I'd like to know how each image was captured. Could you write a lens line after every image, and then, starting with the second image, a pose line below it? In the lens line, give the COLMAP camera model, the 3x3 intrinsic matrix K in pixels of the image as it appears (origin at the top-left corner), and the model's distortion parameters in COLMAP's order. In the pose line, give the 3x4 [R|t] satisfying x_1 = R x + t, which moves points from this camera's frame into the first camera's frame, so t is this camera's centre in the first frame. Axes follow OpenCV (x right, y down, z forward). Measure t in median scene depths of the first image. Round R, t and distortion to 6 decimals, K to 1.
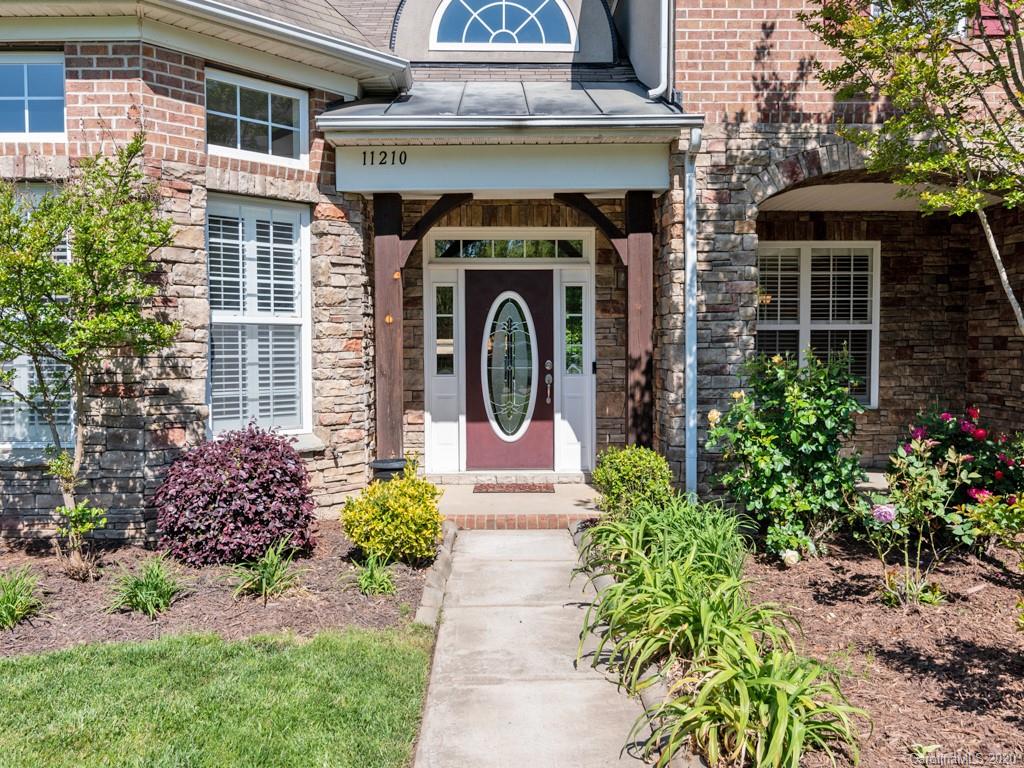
lens RADIAL K [[842.5, 0, 509.6], [0, 842.5, 378.9], [0, 0, 1]] dist [-0.007114, -0.002838]
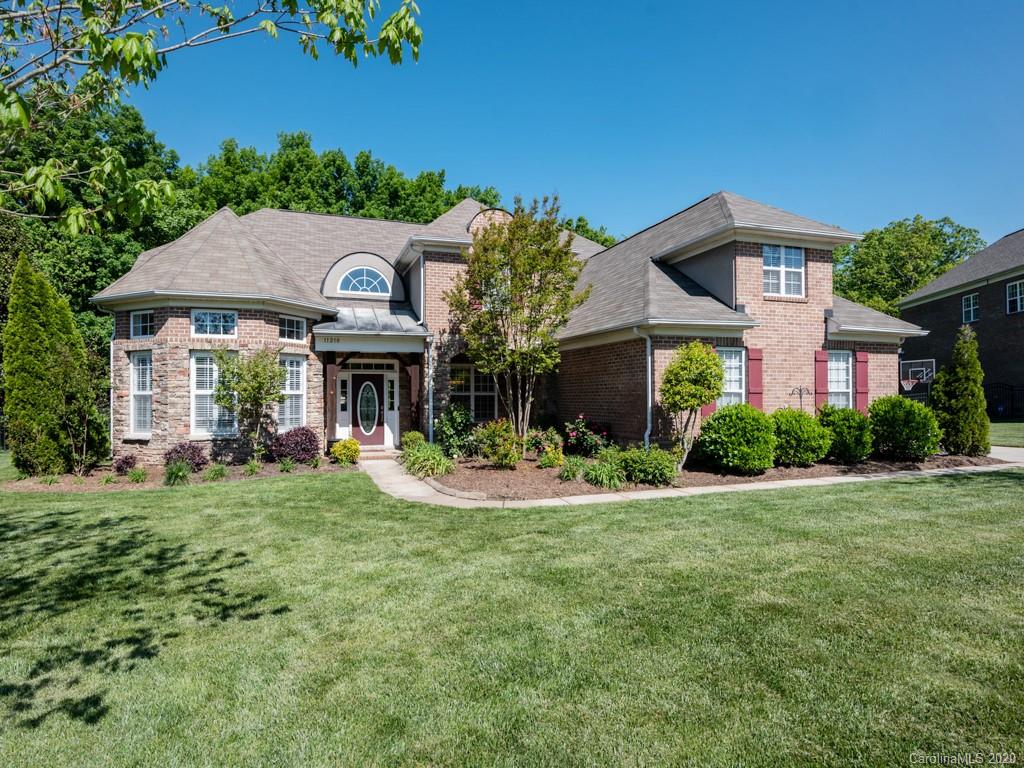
lens RADIAL K [[535.5, 0, 506.1], [0, 535.5, 381.8], [0, 0, 1]] dist [0.002178, 0.001875]
pose [[0.944931, 0.007326, 0.327187, -0.184138], [0.014647, 0.997801, -0.064642, 0.025626], [-0.326941, 0.065875, 0.942746, -1.042798]]
